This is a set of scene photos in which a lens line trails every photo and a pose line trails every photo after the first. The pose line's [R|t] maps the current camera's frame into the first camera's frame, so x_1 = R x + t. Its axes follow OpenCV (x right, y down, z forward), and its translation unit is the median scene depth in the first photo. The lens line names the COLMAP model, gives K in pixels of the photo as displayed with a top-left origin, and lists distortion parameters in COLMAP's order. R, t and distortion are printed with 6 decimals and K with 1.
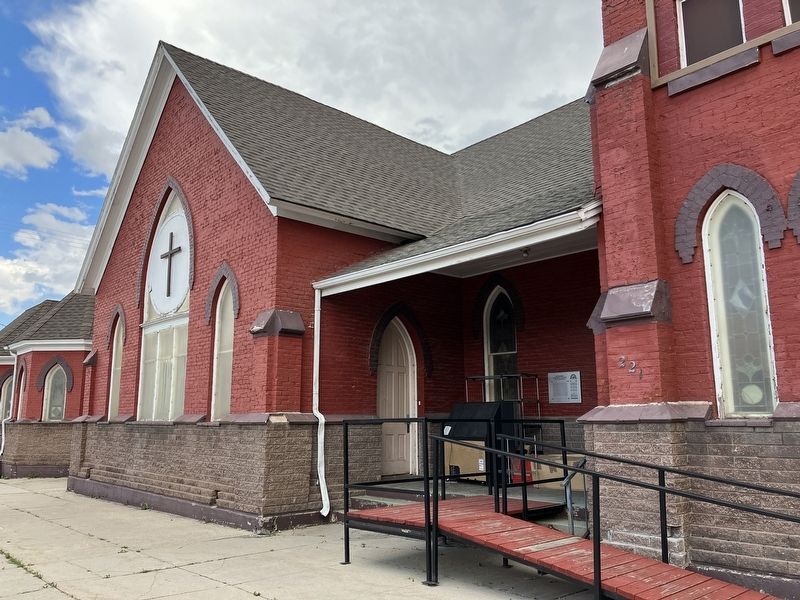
lens RADIAL K [[649.8, 0, 403.9], [0, 649.8, 301.3], [0, 0, 1]] dist [0.027461, 0.001673]
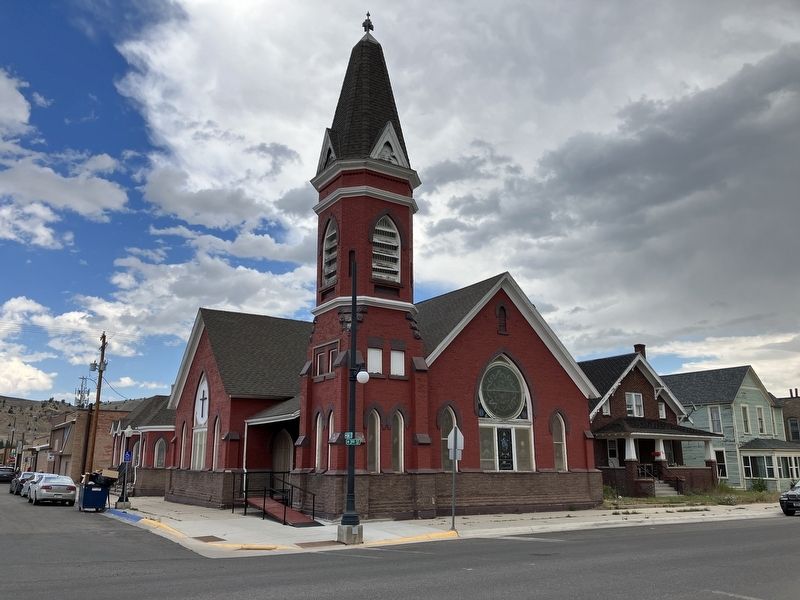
lens RADIAL K [[649.8, 0, 396.5], [0, 649.8, 300.0], [0, 0, 1]] dist [0.027461, 0.001673]
pose [[0.988462, -0.033383, -0.147744, 0.736944], [0.024602, 0.997843, -0.060868, -0.282589], [0.149457, 0.056531, 0.987151, -1.326041]]
